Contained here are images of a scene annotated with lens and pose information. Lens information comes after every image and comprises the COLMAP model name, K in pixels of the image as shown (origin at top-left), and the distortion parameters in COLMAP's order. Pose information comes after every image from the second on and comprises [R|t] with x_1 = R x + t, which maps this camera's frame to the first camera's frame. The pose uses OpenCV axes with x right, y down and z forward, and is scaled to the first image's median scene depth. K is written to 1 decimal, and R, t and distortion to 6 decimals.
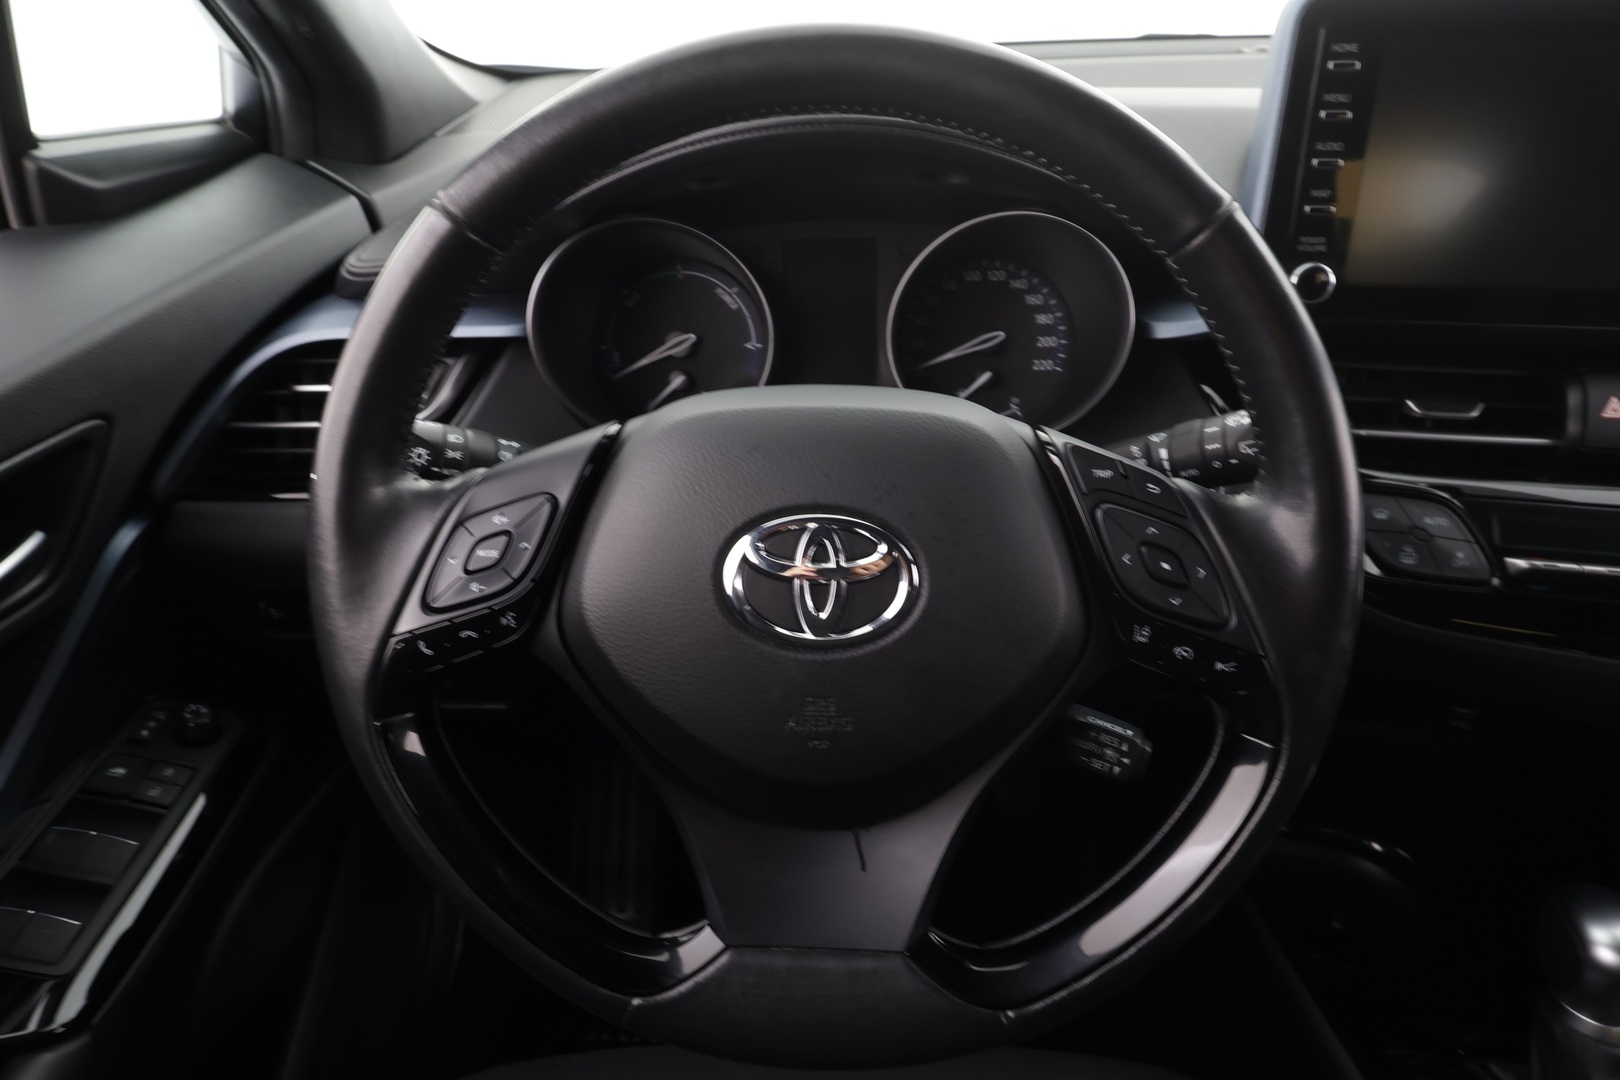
lens RADIAL K [[1086.4, 0, 810.0], [0, 1086.4, 540.0], [0, 0, 1]] dist [0.006373, 0.004943]
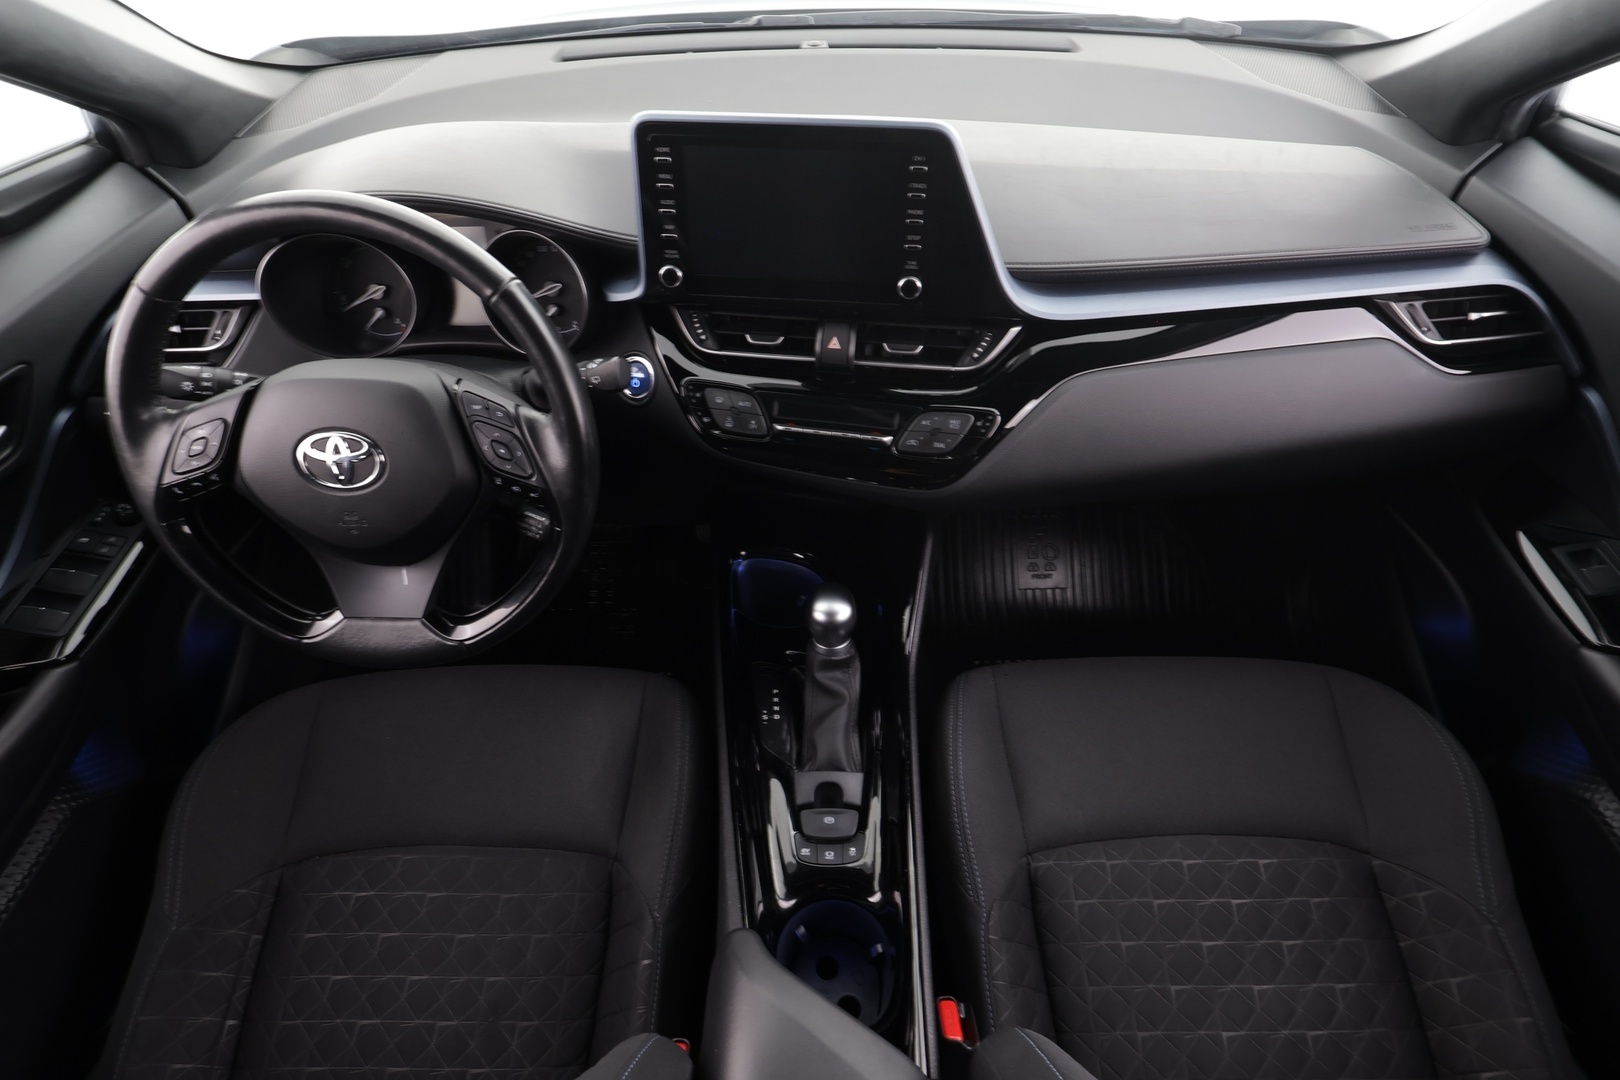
lens RADIAL K [[866.1, 0, 810.0], [0, 866.1, 540.0], [0, 0, 1]] dist [-0.000447, 0.001098]
pose [[0.999729, -0.016451, 0.016445, 0.727322], [0.011666, 0.966231, 0.257415, -0.195546], [-0.020124, -0.257153, 0.966161, -0.599807]]
